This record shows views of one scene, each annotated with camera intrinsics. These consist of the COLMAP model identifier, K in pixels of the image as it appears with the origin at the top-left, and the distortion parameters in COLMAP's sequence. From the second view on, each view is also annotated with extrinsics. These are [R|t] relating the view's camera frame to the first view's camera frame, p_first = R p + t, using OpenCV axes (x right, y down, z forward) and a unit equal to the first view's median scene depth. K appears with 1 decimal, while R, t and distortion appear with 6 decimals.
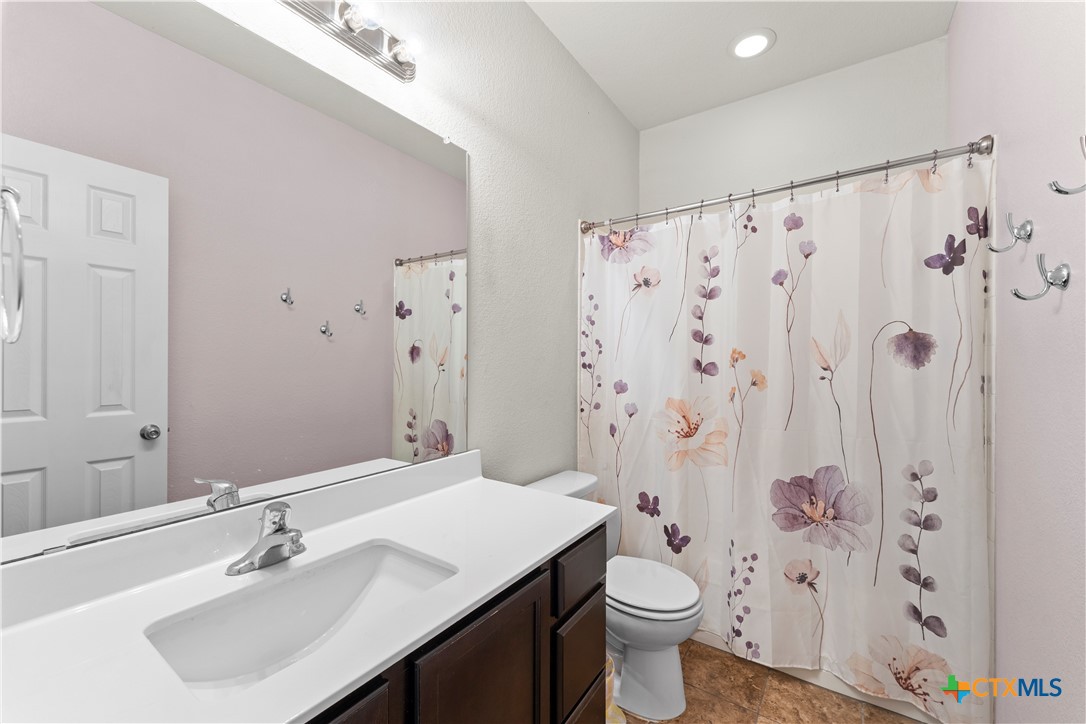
lens RADIAL K [[430.6, 0, 547.0], [0, 430.6, 360.0], [0, 0, 1]] dist [-0.003655, -0.000138]
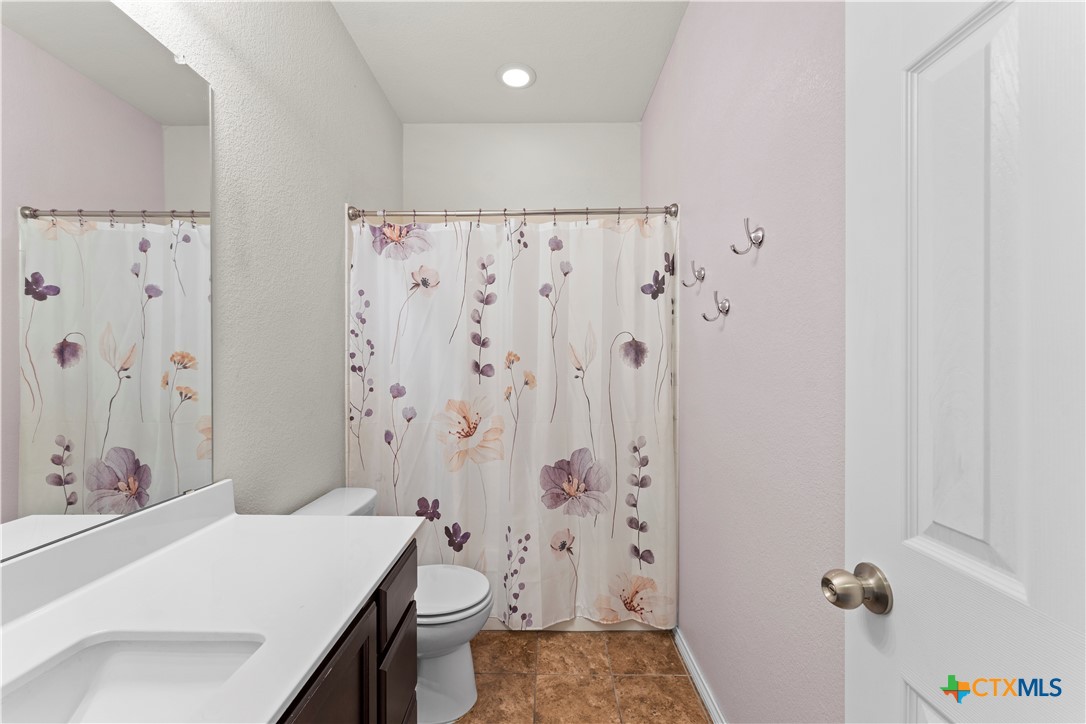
lens RADIAL K [[430.6, 0, 545.6], [0, 430.6, 365.2], [0, 0, 1]] dist [-0.003655, -0.000138]
pose [[0.828715, -0.006038, 0.559638, -0.105681], [0.001504, 0.999962, 0.008560, -0.000719], [-0.559668, -0.006252, 0.828693, 0.044633]]
